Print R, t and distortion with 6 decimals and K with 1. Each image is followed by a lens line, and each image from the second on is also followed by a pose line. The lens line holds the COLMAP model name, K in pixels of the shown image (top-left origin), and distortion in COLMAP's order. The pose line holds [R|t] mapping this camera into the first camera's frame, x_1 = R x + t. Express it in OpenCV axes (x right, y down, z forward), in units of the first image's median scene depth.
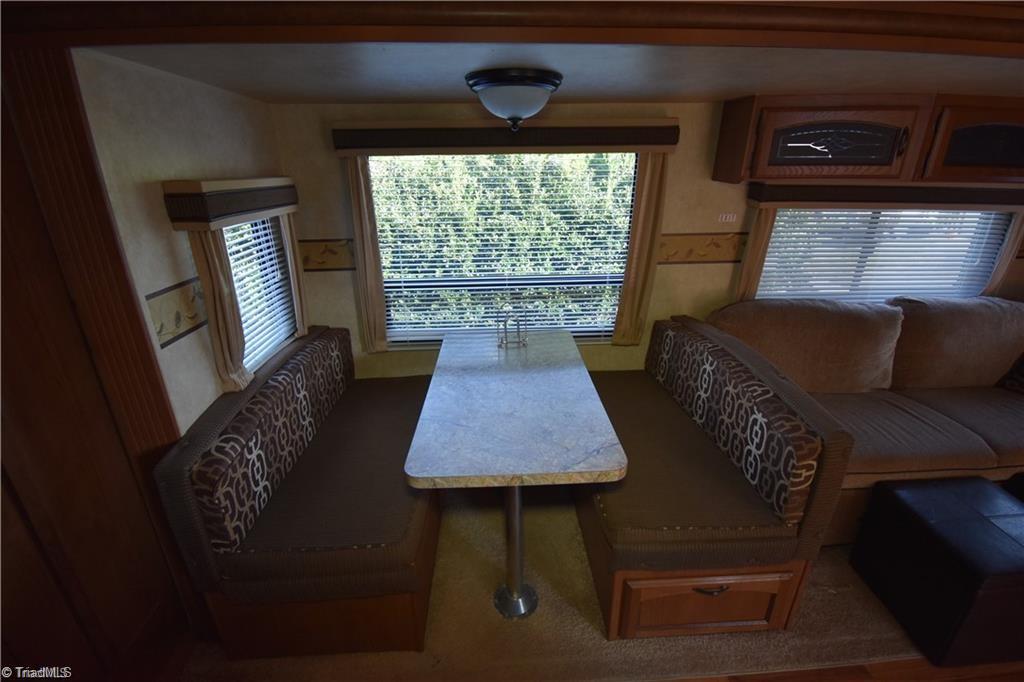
lens RADIAL K [[452.1, 0, 512.0], [0, 452.1, 341.0], [0, 0, 1]] dist [0.019846, -0.026320]
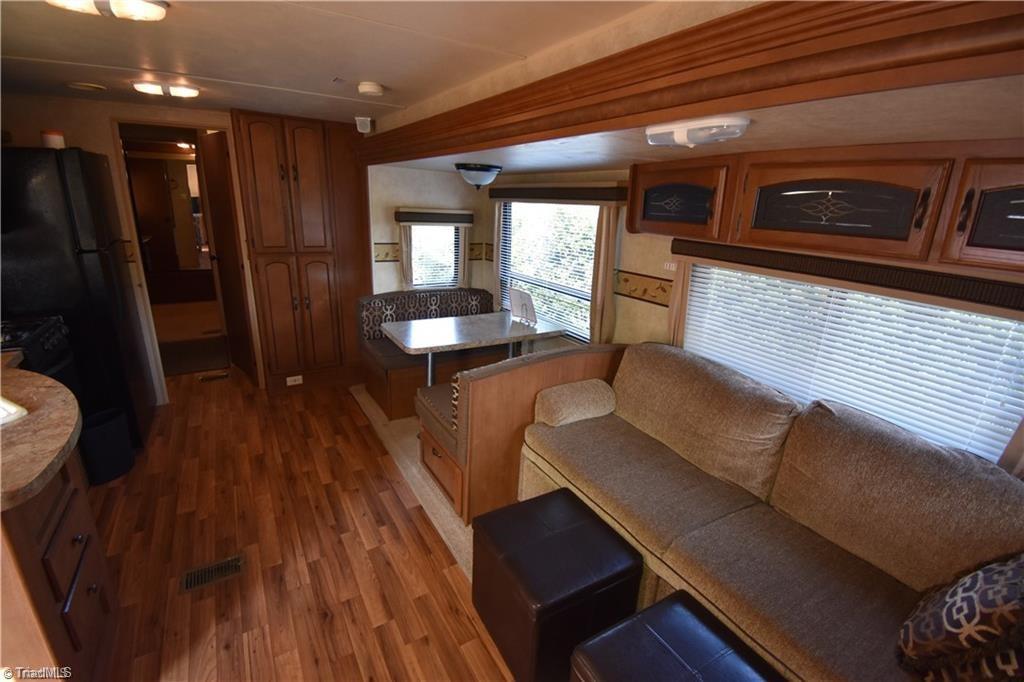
lens RADIAL K [[452.1, 0, 512.0], [0, 452.1, 341.0], [0, 0, 1]] dist [0.019846, -0.026320]
pose [[0.472414, 0.287323, -0.833229, 1.331901], [-0.357994, 0.926429, 0.116490, -0.100410], [0.805397, 0.243260, 0.540518, 0.148900]]
